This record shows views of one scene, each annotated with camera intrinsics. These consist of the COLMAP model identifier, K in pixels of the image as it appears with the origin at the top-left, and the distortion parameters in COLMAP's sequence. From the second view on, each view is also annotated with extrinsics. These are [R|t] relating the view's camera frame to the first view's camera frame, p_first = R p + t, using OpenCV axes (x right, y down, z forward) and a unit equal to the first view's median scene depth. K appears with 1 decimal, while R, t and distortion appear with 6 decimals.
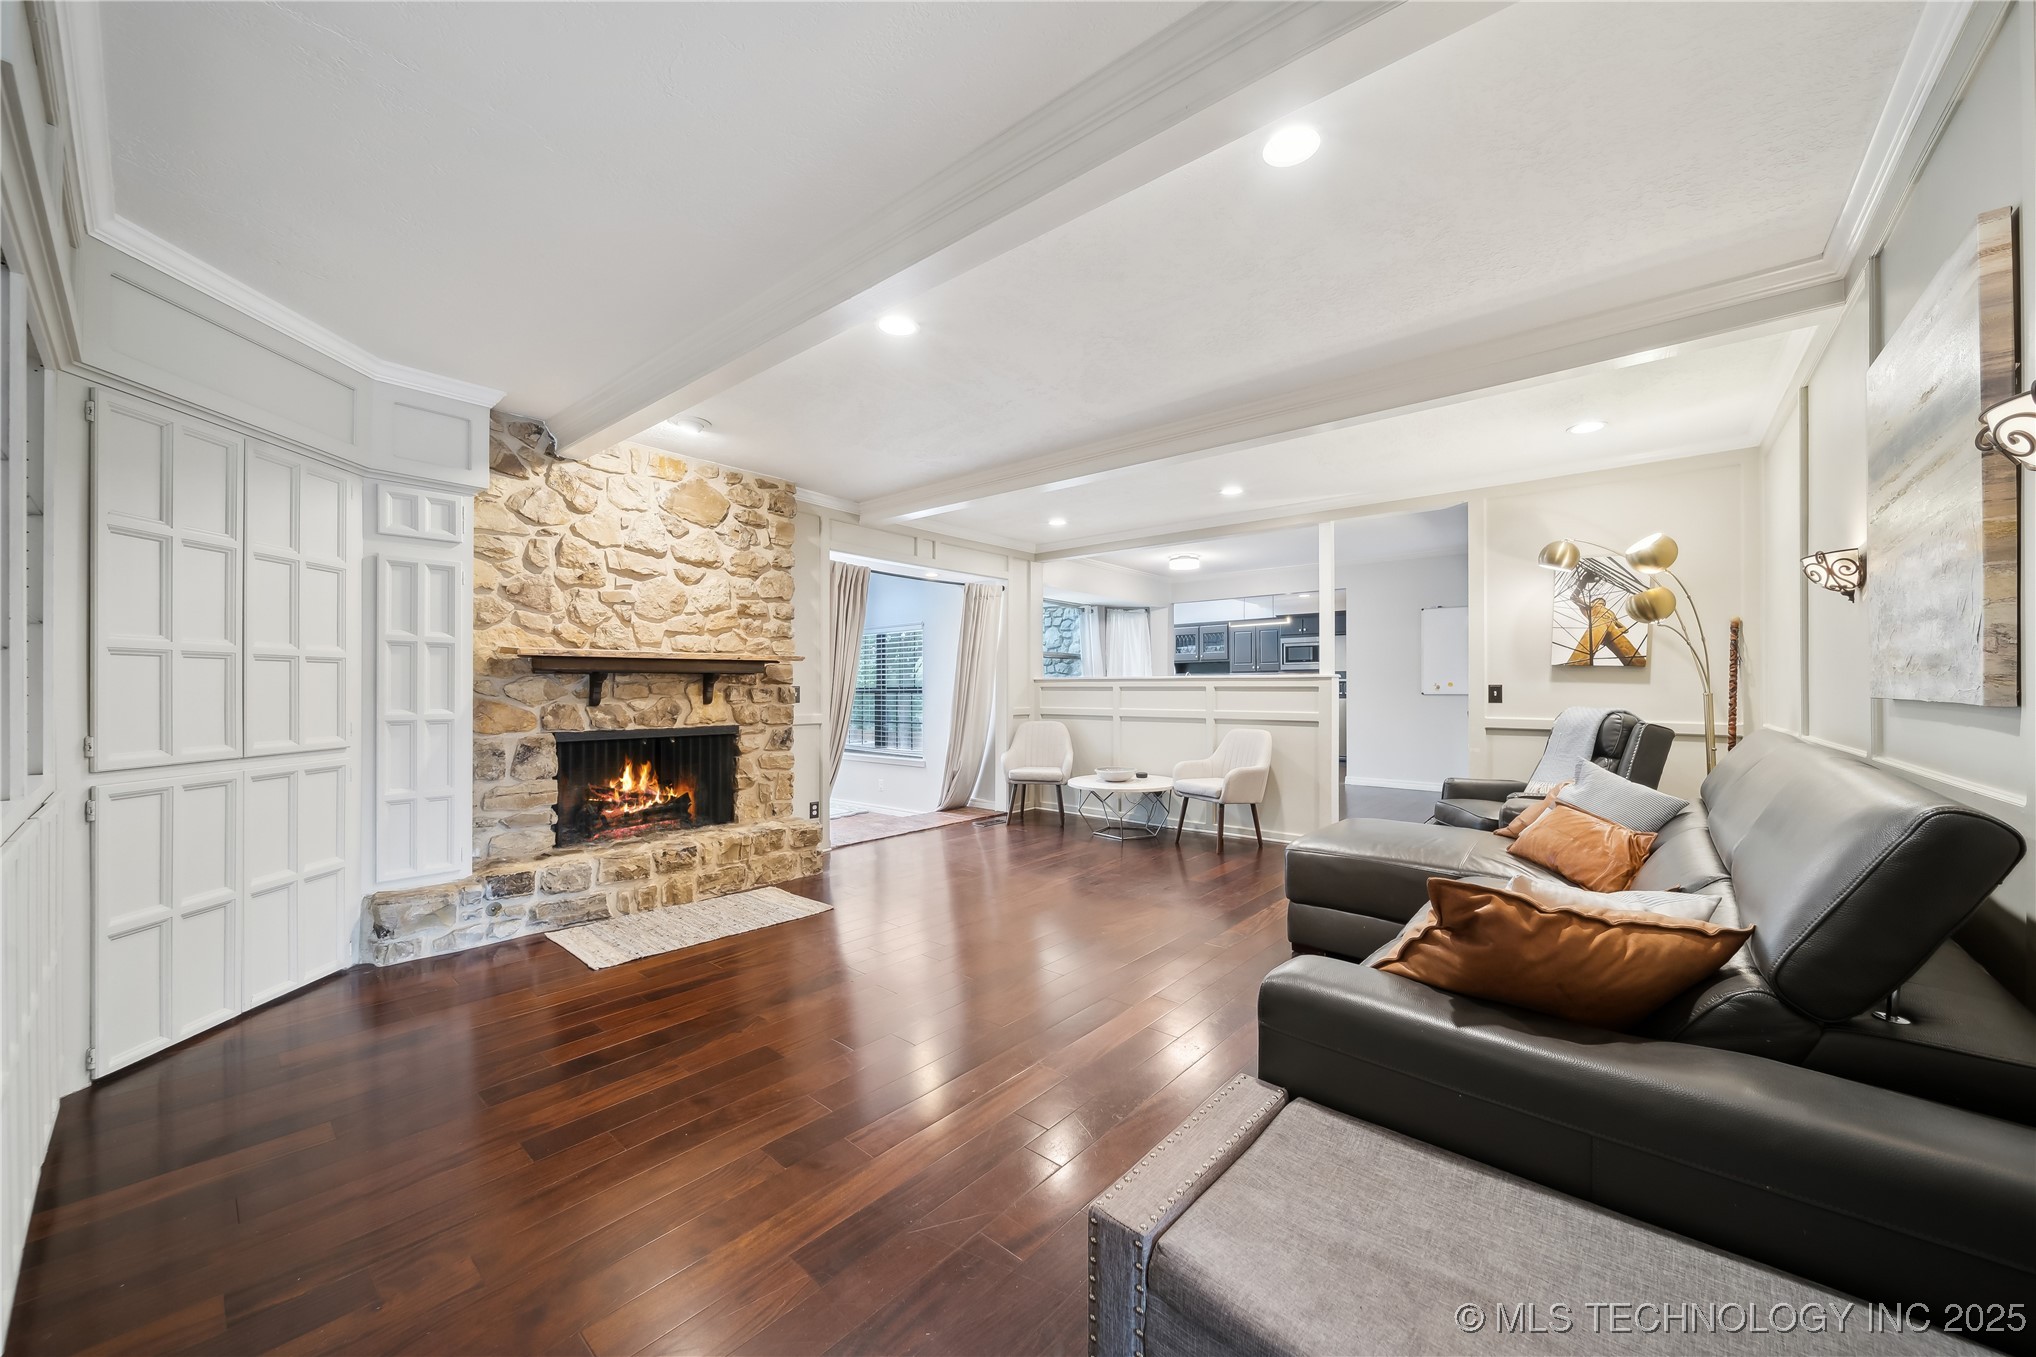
lens RADIAL K [[740.1, 0, 1022.9], [0, 740.1, 684.7], [0, 0, 1]] dist [-0.001483, -0.000415]
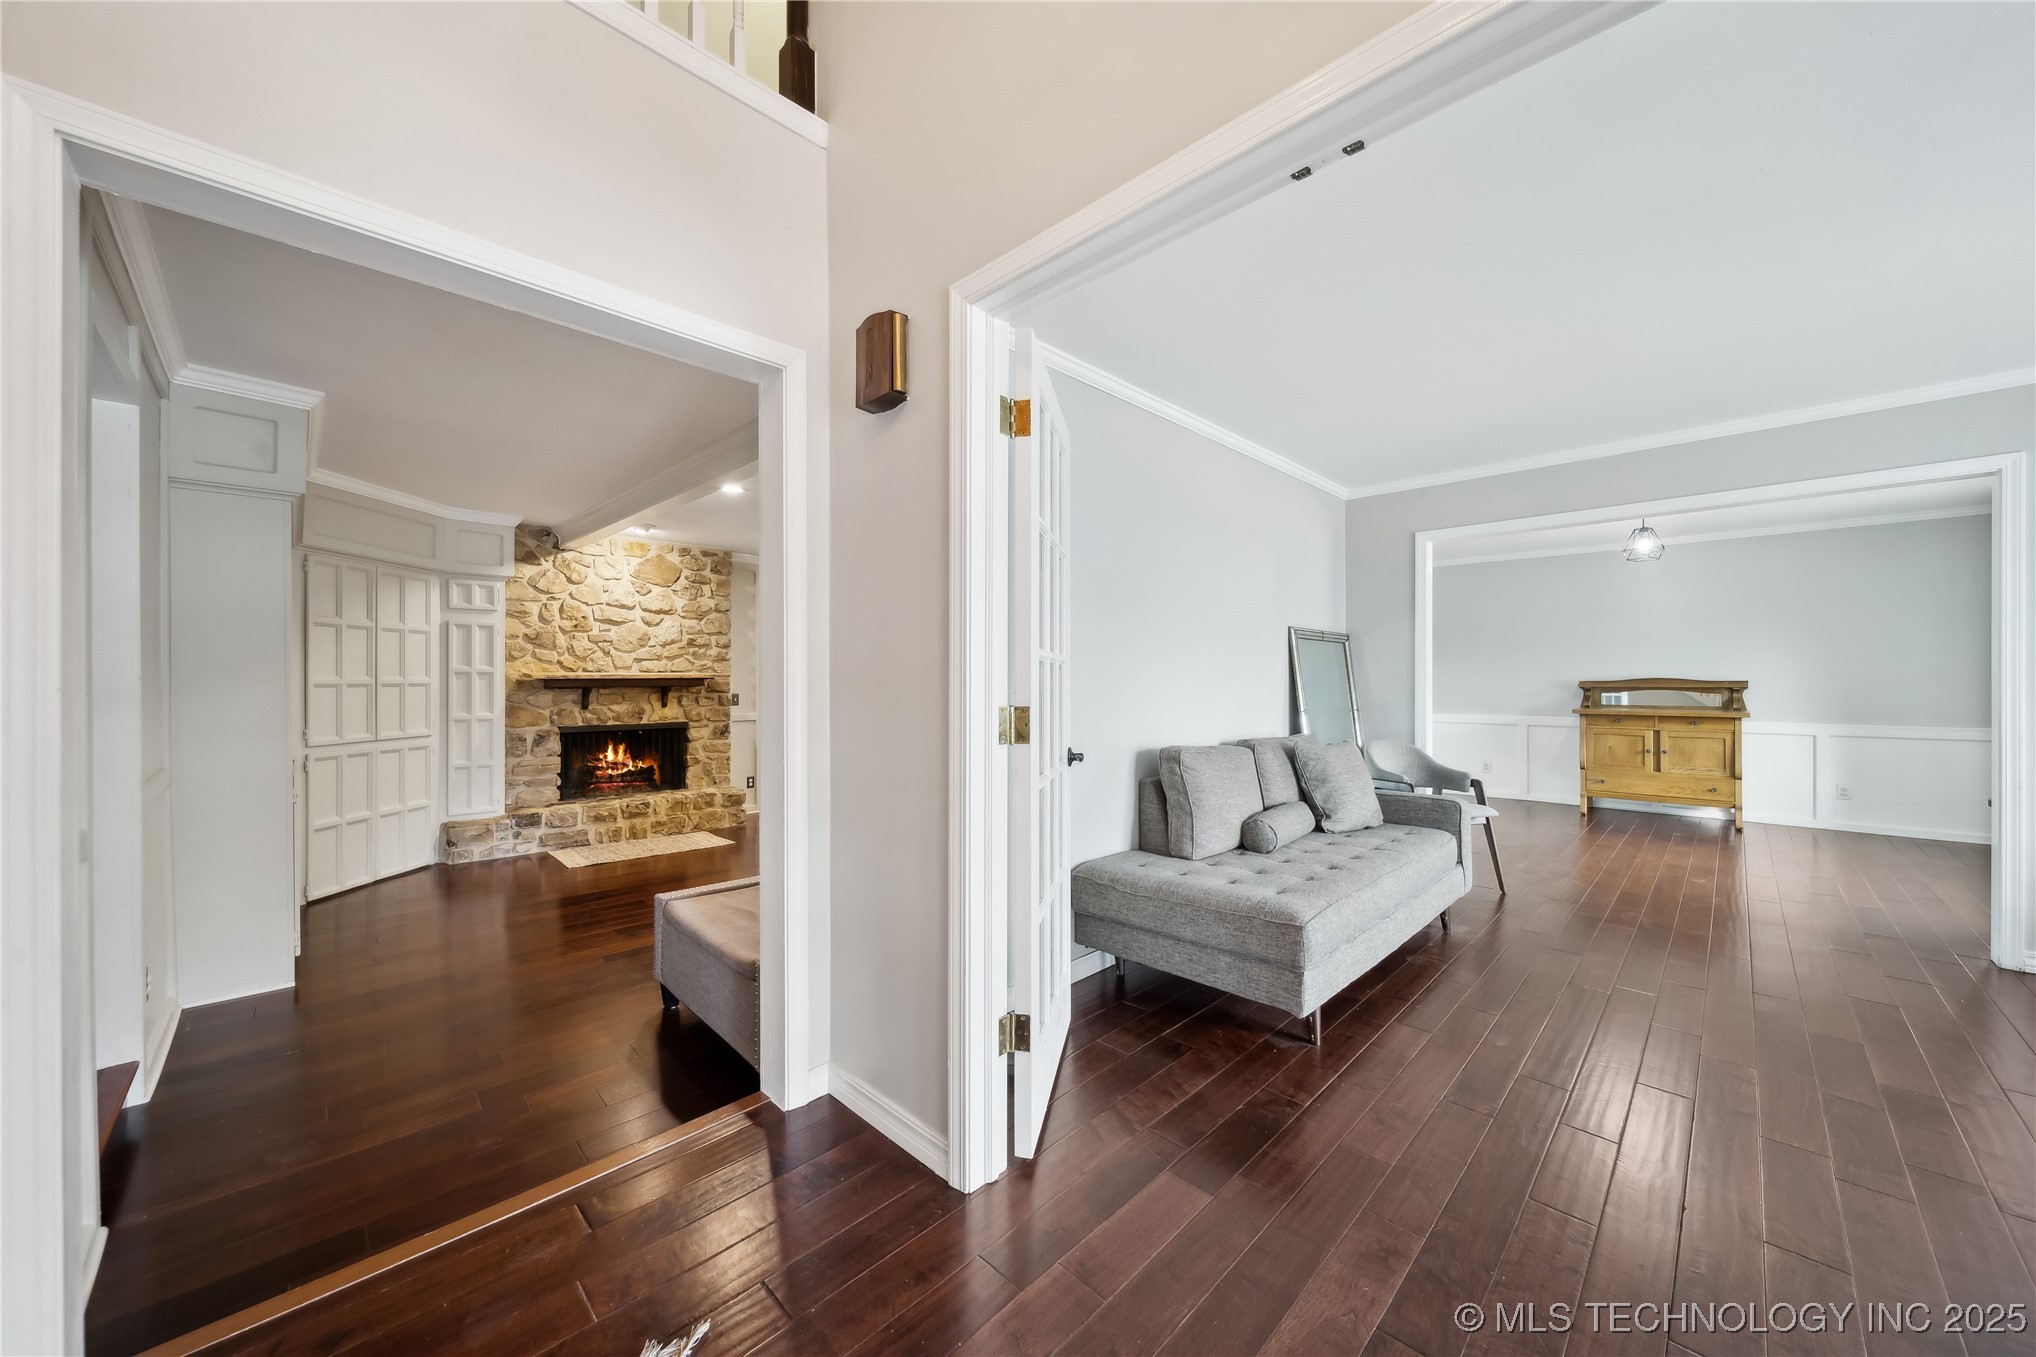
lens RADIAL K [[730.1, 0, 1018.0], [0, 730.1, 678.5], [0, 0, 1]] dist [-0.001894, -0.000303]
pose [[0.996526, -0.001952, -0.083258, 0.456817], [0.002004, 0.999998, 0.000544, -0.035305], [0.083257, -0.000709, 0.996528, -0.448347]]
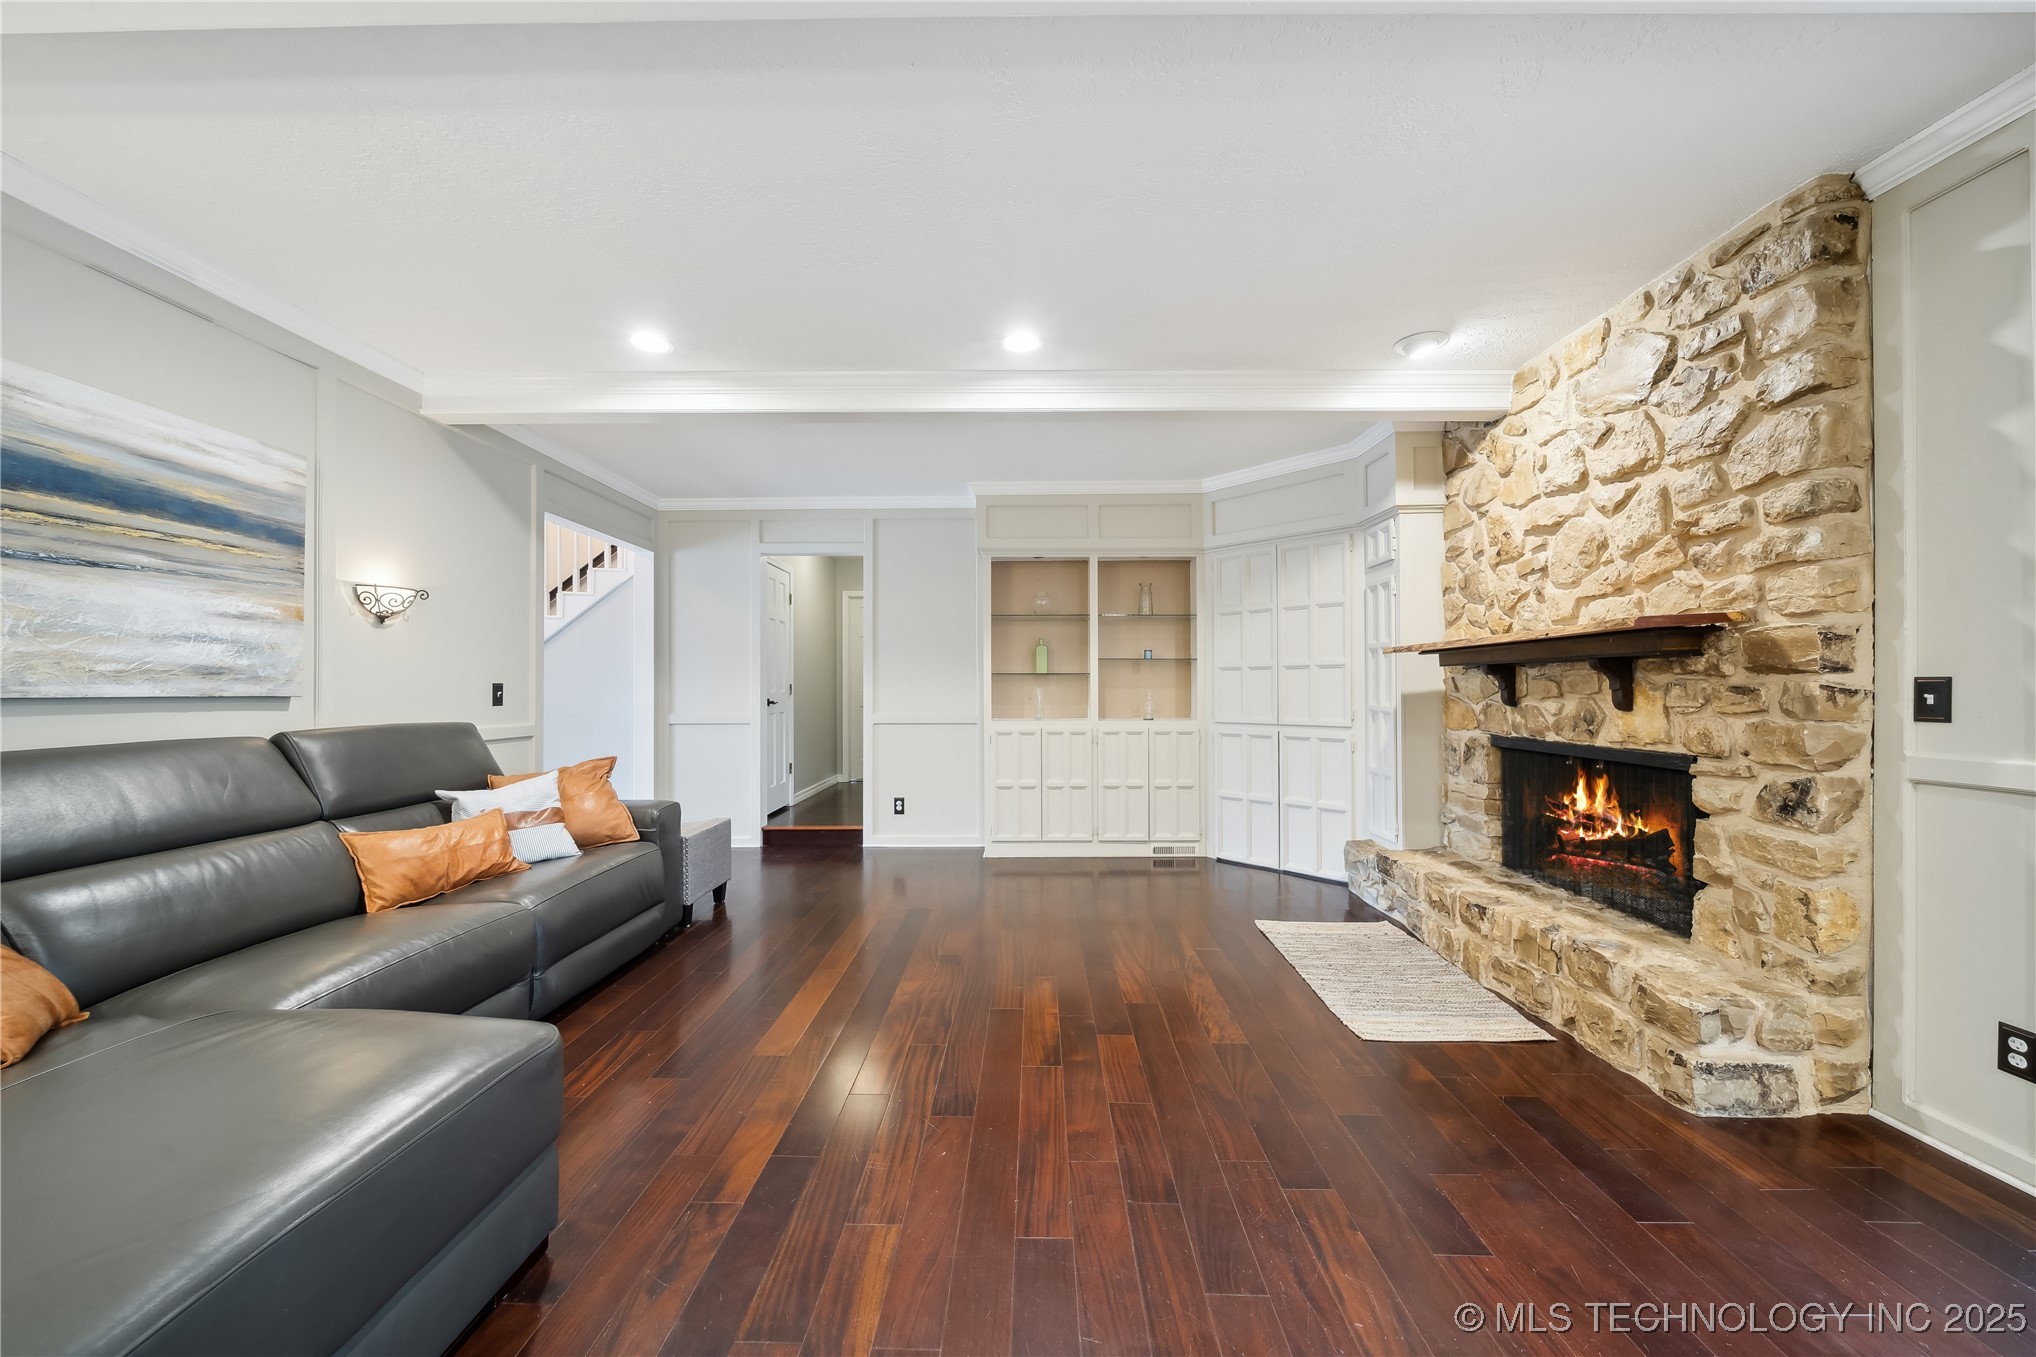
lens RADIAL K [[730.1, 0, 1018.0], [0, 730.1, 678.5], [0, 0, 1]] dist [-0.001894, -0.000303]
pose [[-0.770312, -0.006065, -0.637639, 0.361780], [0.005297, 0.999859, -0.015909, 0.008534], [0.637645, -0.015632, -0.770171, 1.314424]]
